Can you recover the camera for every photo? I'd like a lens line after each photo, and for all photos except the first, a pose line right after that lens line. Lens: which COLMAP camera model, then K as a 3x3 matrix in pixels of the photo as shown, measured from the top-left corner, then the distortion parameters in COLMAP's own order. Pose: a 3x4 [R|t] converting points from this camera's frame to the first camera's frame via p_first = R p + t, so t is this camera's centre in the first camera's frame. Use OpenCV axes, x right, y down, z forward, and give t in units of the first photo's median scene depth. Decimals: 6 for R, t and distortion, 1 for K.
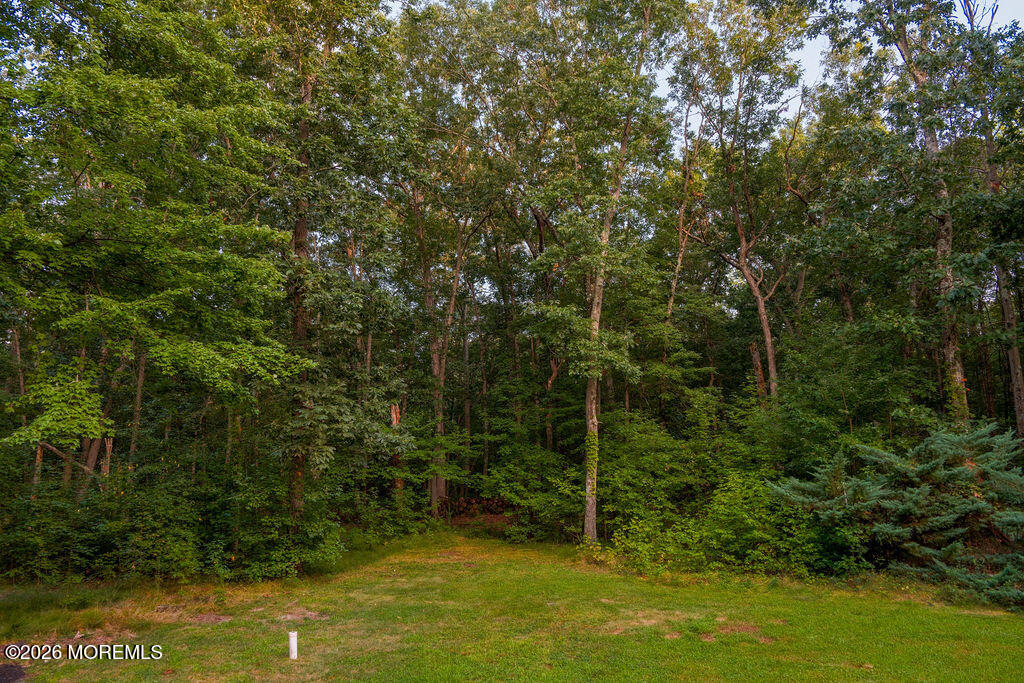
lens RADIAL K [[689.0, 0, 512.0], [0, 689.0, 341.5], [0, 0, 1]] dist [-0.014208, 0.002542]
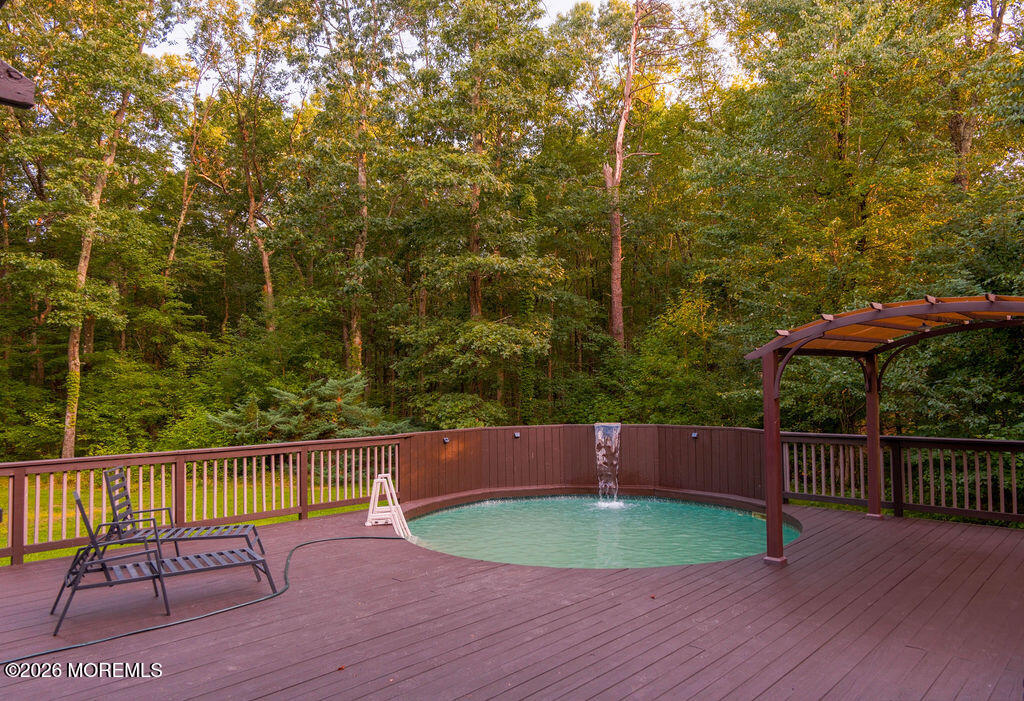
lens RADIAL K [[689.5, 0, 512.0], [0, 689.5, 350.5], [0, 0, 1]] dist [-0.010492, -0.000556]
pose [[0.810902, 0.025568, 0.584624, 0.040344], [-0.097239, 0.991043, 0.091534, -0.076670], [-0.577047, -0.131073, 0.806124, -0.320382]]
